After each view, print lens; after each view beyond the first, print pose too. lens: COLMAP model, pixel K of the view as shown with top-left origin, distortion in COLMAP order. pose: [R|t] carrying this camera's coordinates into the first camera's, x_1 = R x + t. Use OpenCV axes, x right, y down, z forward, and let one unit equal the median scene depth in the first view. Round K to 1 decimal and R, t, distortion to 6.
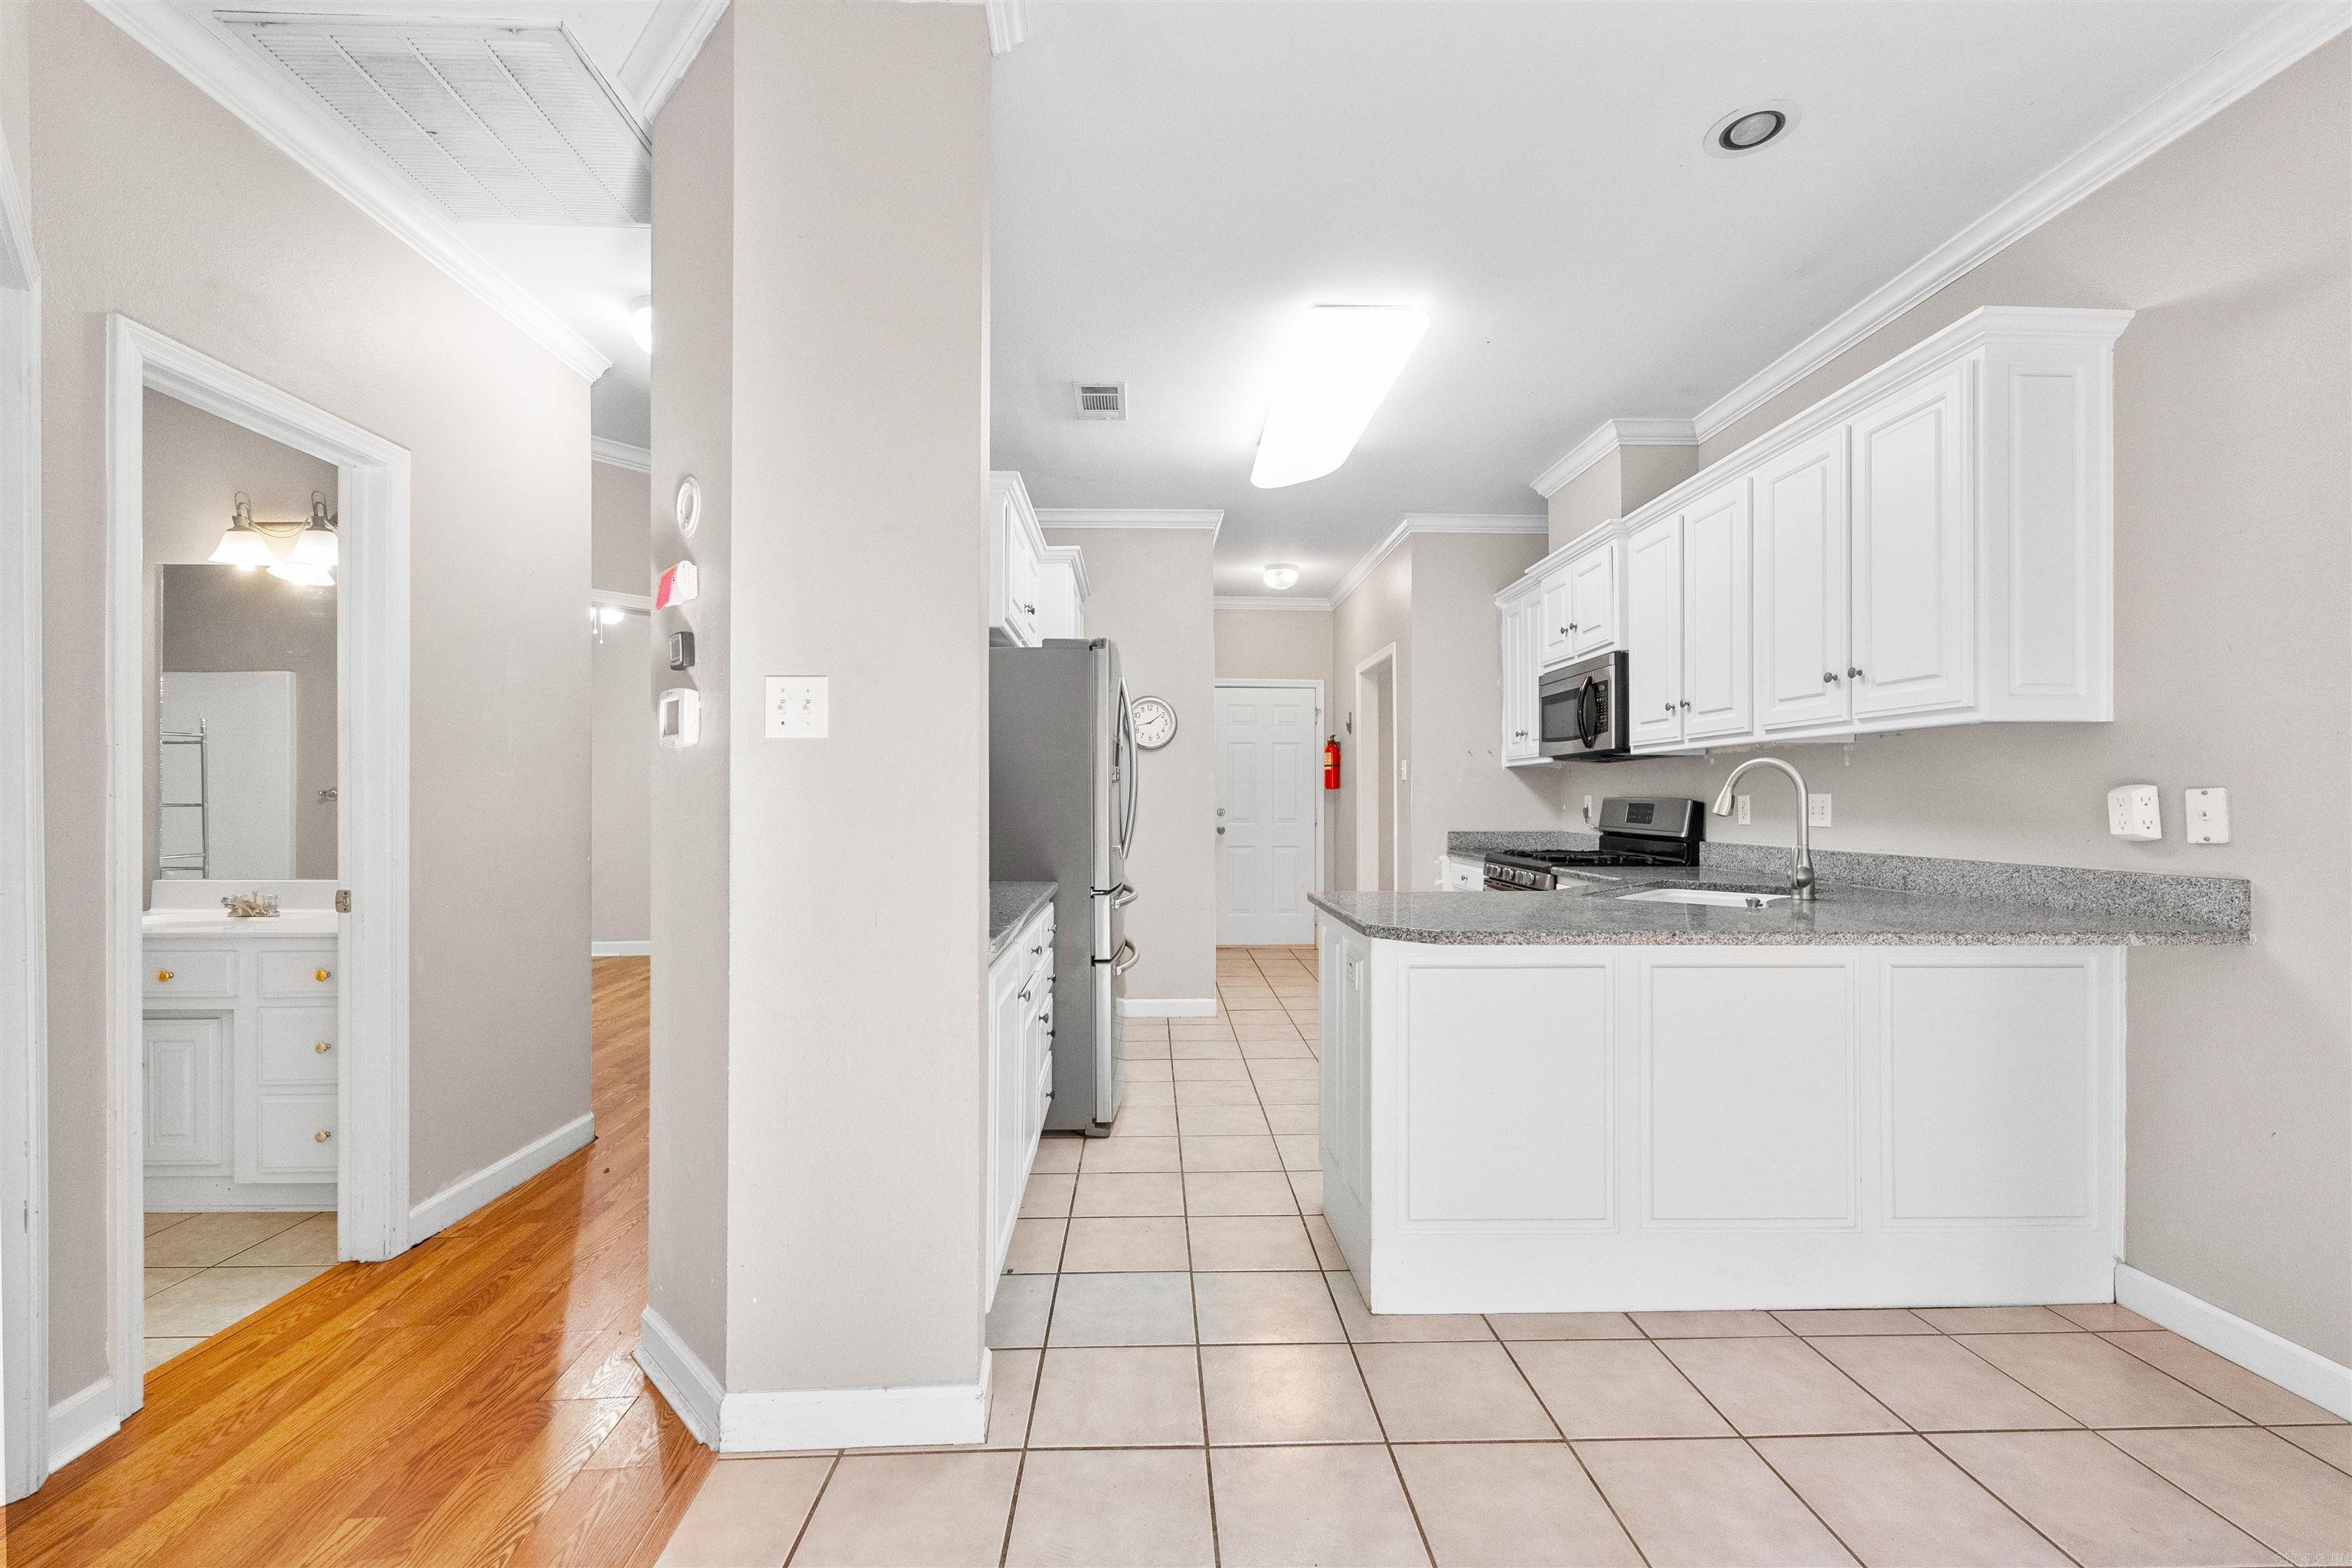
lens RADIAL K [[961.8, 0, 1172.5], [0, 961.8, 800.7], [0, 0, 1]] dist [0.003079, -0.002420]
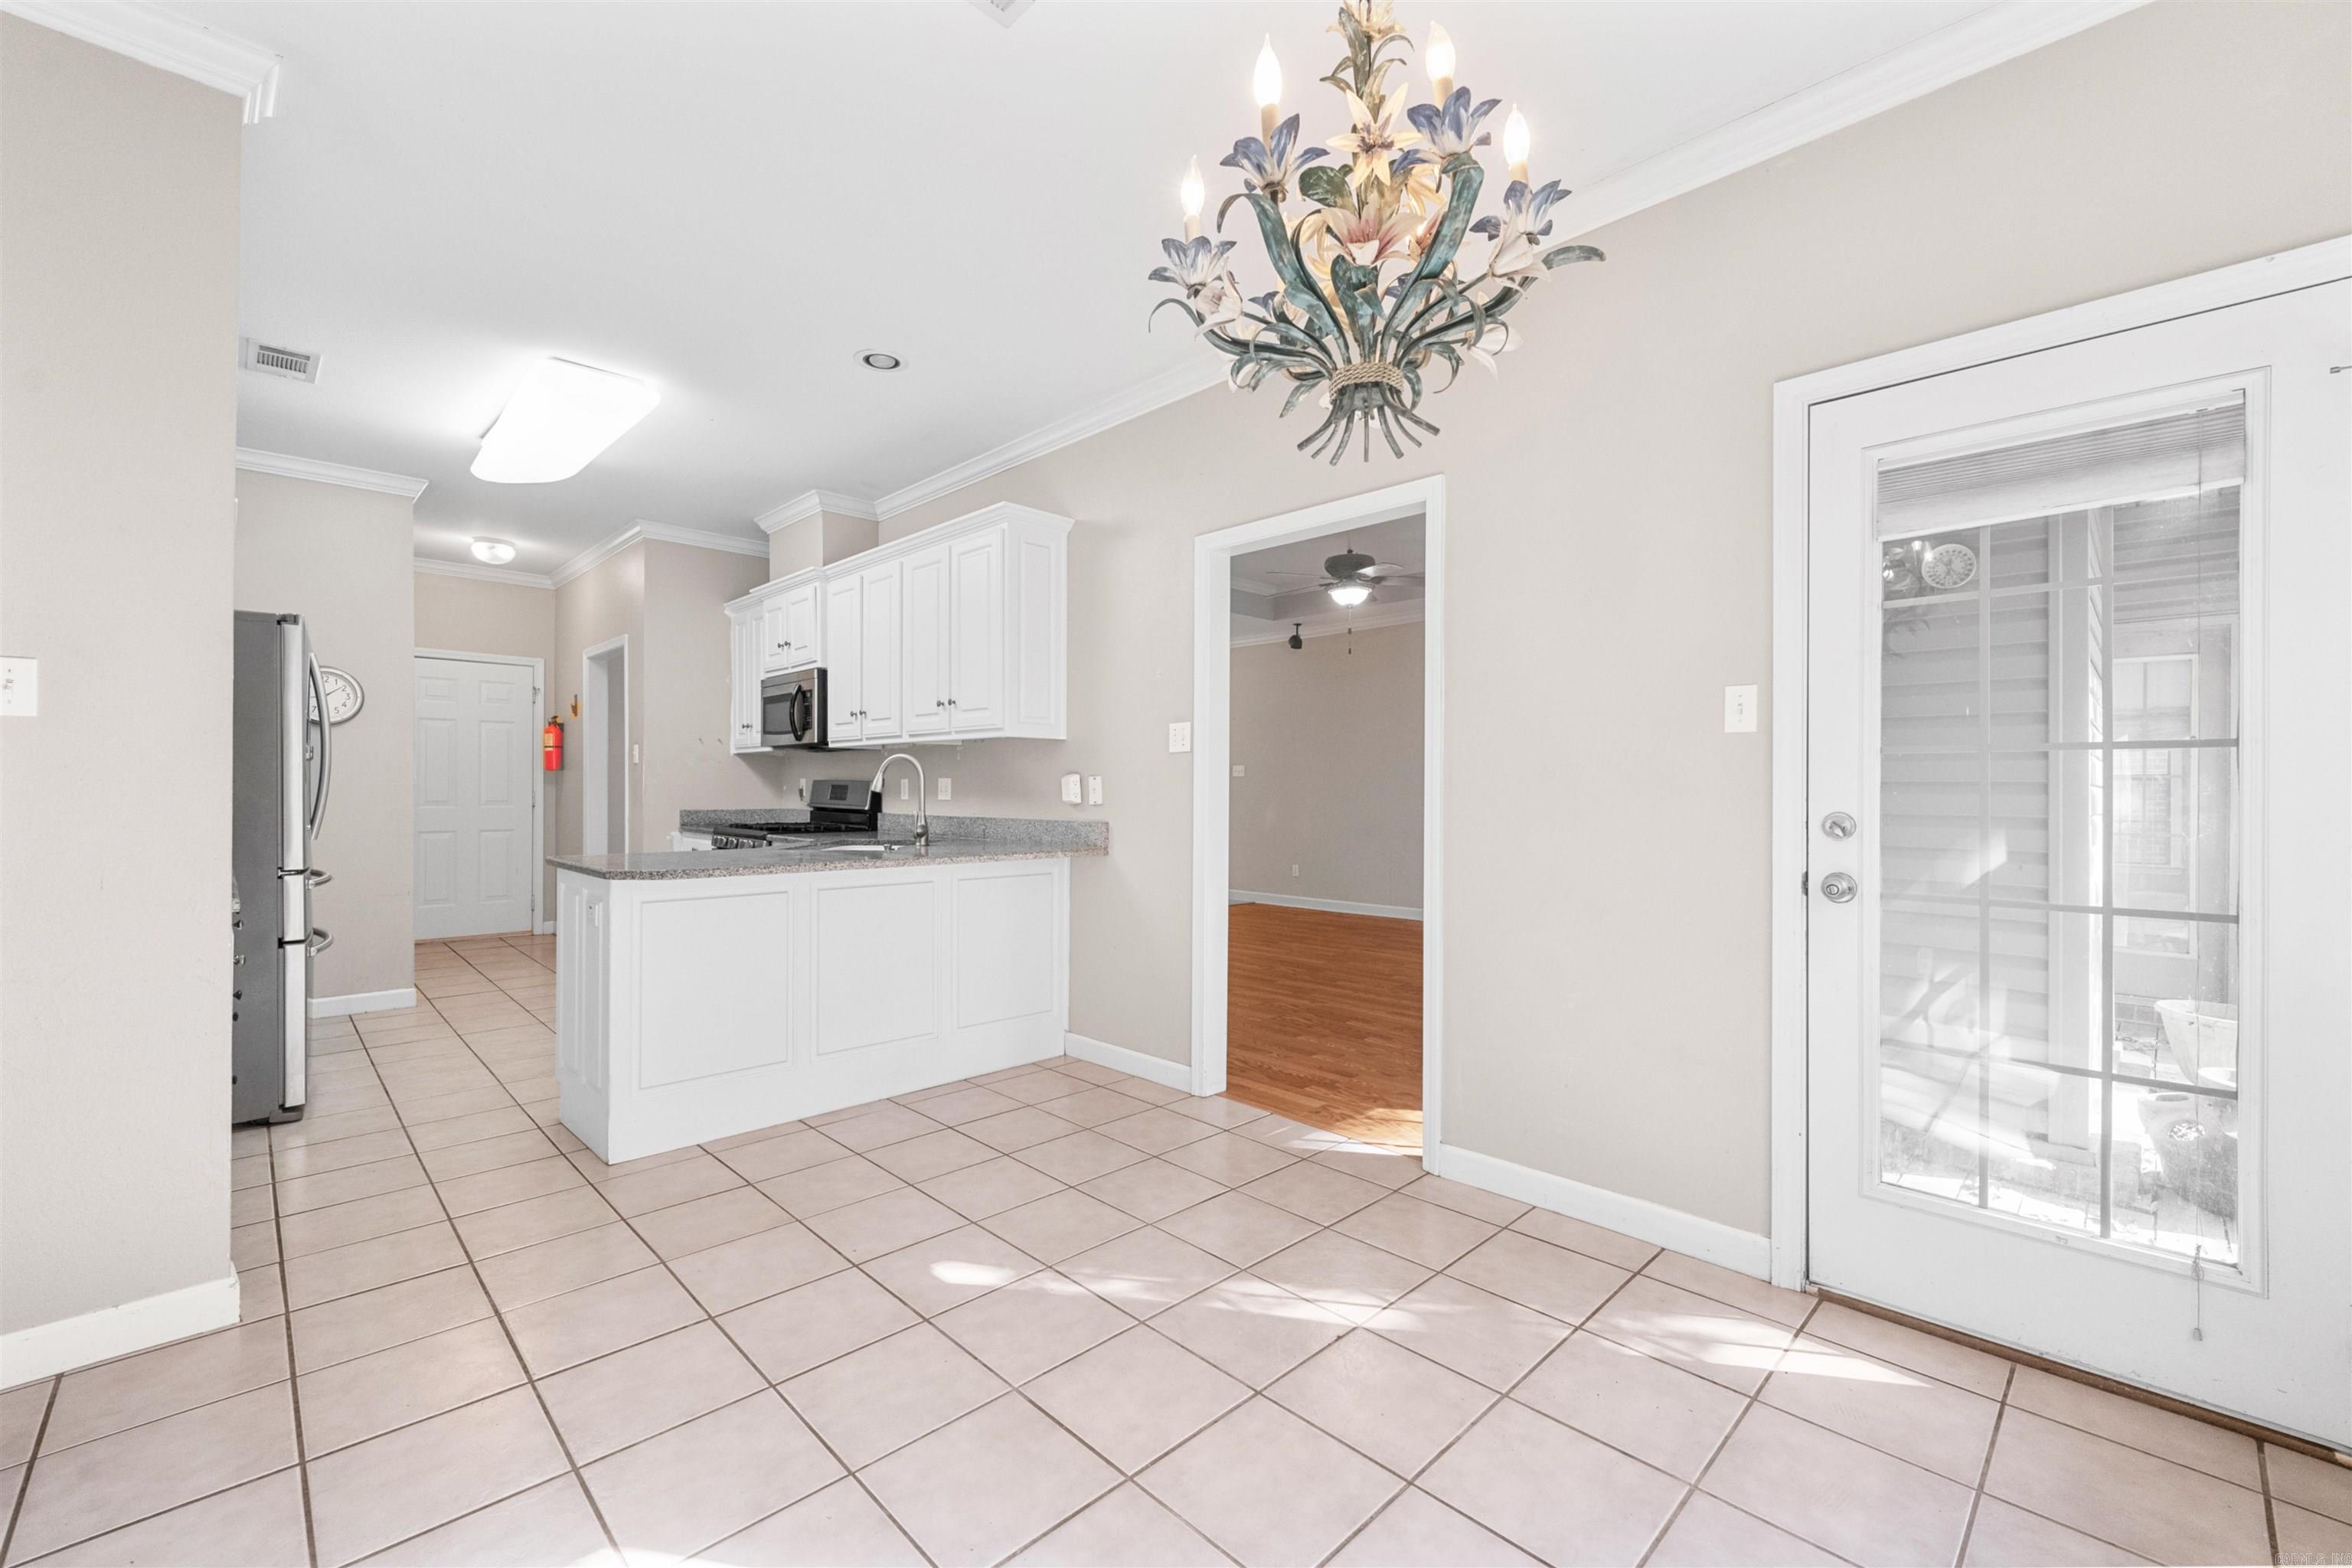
lens RADIAL K [[961.8, 0, 1178.5], [0, 961.8, 786.9], [0, 0, 1]] dist [0.003079, -0.002420]
pose [[0.730728, 0.002198, 0.682665, -0.083834], [-0.003469, 0.999994, 0.000493, 0.004320], [-0.682660, -0.002729, 0.730731, -0.334088]]
